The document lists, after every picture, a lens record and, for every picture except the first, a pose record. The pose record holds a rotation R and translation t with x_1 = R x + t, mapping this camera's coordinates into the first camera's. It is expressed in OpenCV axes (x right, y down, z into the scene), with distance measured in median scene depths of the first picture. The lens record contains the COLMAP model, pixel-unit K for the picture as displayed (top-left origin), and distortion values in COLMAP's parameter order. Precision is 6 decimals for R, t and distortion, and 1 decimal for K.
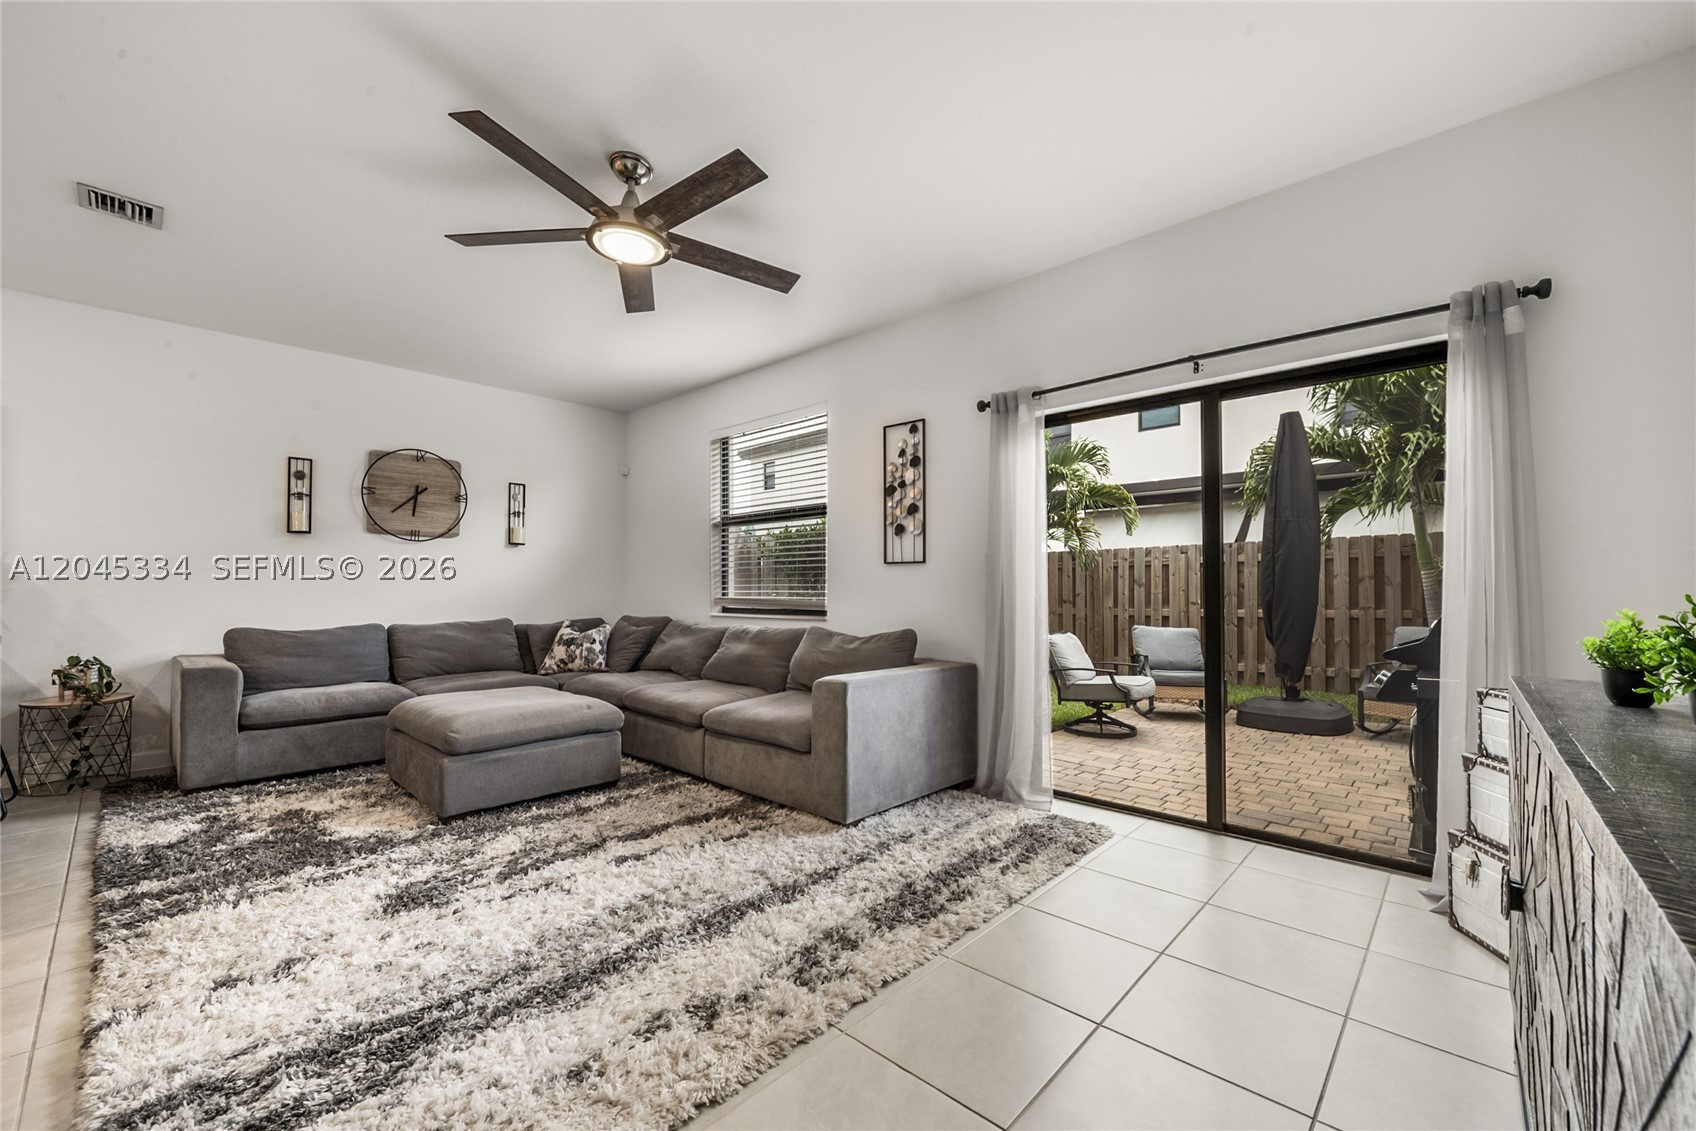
lens RADIAL K [[677.2, 0, 850.7], [0, 677.2, 578.8], [0, 0, 1]] dist [-0.000995, -0.000828]
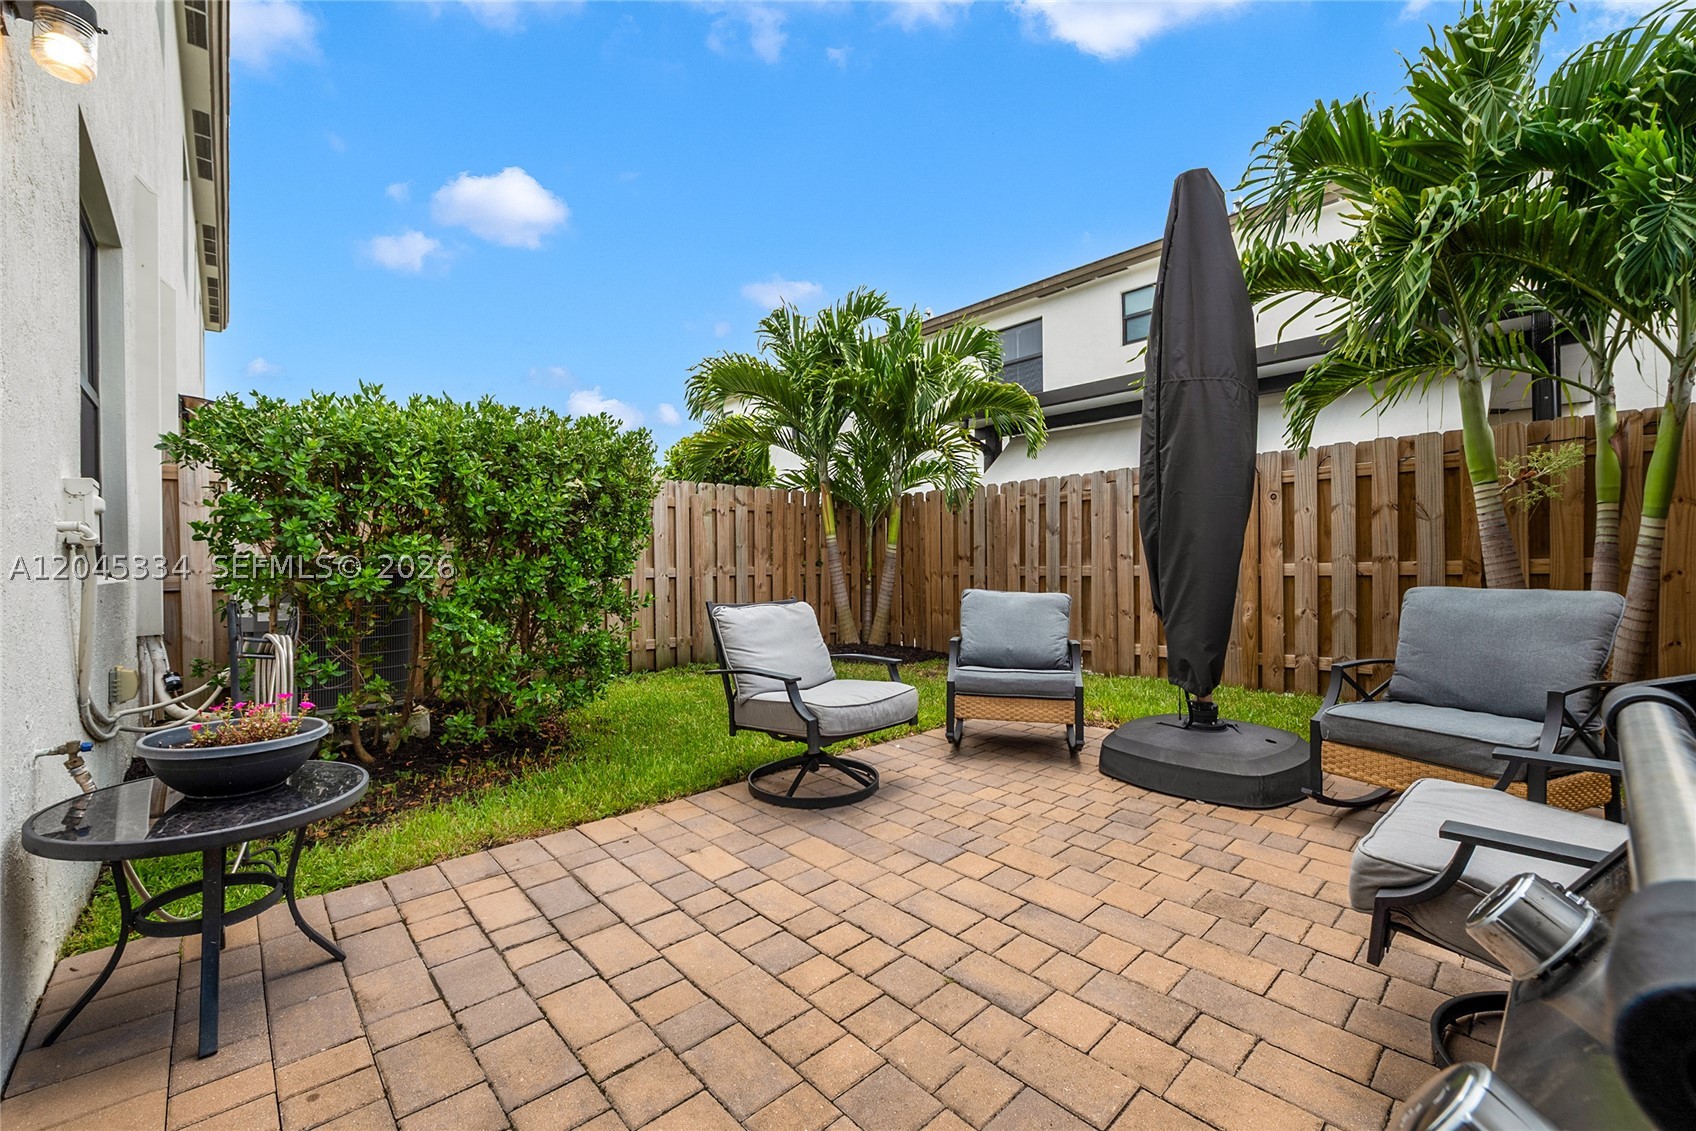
lens RADIAL K [[677.2, 0, 855.4], [0, 677.2, 557.0], [0, 0, 1]] dist [-0.000995, -0.000828]
pose [[0.996595, -0.010517, -0.081785, 0.288960], [0.011517, 0.999865, 0.011759, 0.024992], [0.081650, -0.012661, 0.996581, 0.305968]]
